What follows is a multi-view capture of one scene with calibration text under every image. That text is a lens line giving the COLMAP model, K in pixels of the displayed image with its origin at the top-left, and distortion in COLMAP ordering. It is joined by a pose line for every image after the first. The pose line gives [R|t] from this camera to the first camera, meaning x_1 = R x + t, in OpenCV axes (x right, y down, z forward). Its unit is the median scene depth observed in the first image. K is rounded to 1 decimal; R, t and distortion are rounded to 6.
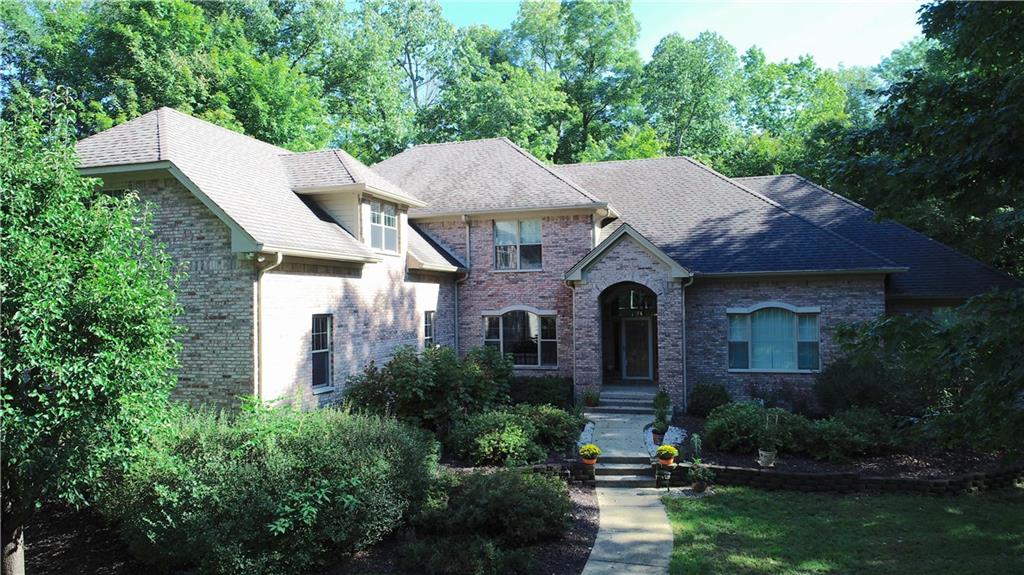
lens RADIAL K [[687.5, 0, 509.4], [0, 687.5, 292.4], [0, 0, 1]] dist [-0.004073, 0.006051]
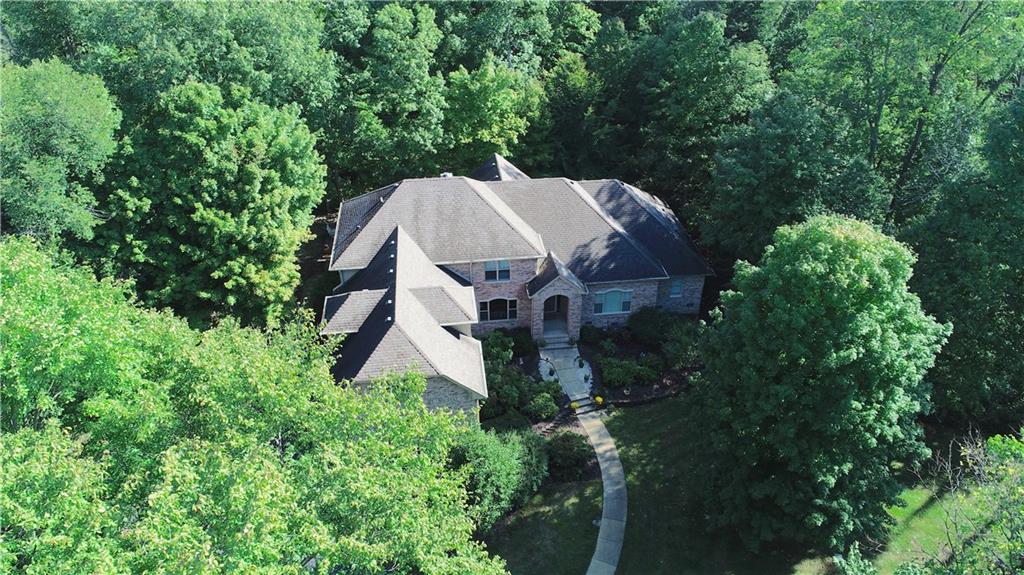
lens RADIAL K [[687.5, 0, 511.6], [0, 687.5, 283.0], [0, 0, 1]] dist [-0.004073, 0.006051]
pose [[0.912718, -0.208441, 0.351424, -0.653403], [-0.018777, 0.837782, 0.545683, -1.119290], [-0.408159, -0.504653, 0.760744, -0.521605]]
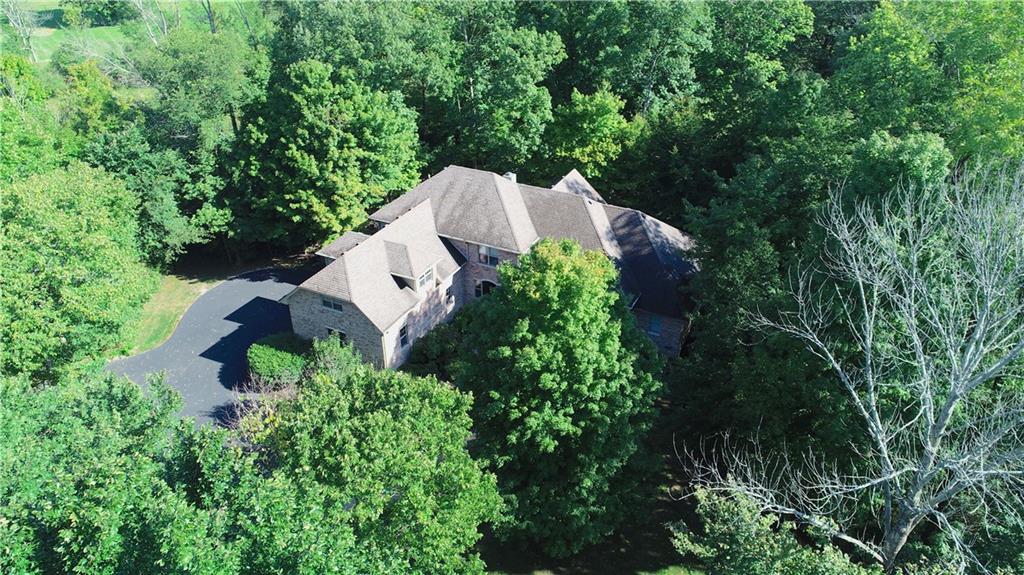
lens RADIAL K [[687.5, 0, 516.6], [0, 687.5, 278.6], [0, 0, 1]] dist [-0.004073, 0.006051]
pose [[0.987100, 0.096866, -0.127478, 0.403346], [-0.018659, 0.860390, 0.509295, -1.169065], [0.159014, -0.500346, 0.851098, -0.950113]]
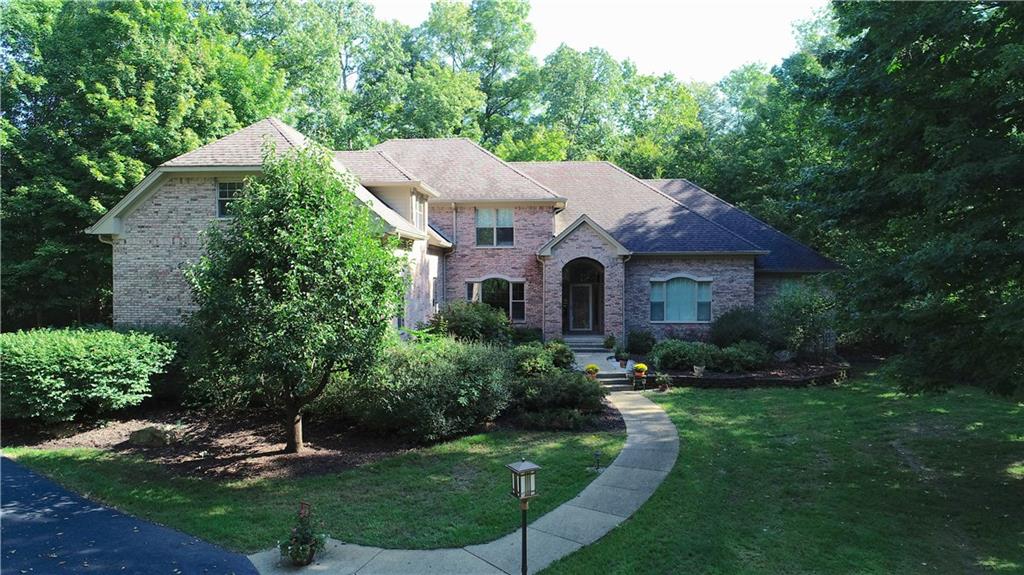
lens RADIAL K [[687.5, 0, 510.5], [0, 687.5, 288.4], [0, 0, 1]] dist [-0.004073, 0.006051]
pose [[0.973115, 0.007499, 0.230199, -0.260579], [-0.014612, 0.999466, 0.029212, 0.007566], [-0.229857, -0.031790, 0.972705, -0.272455]]
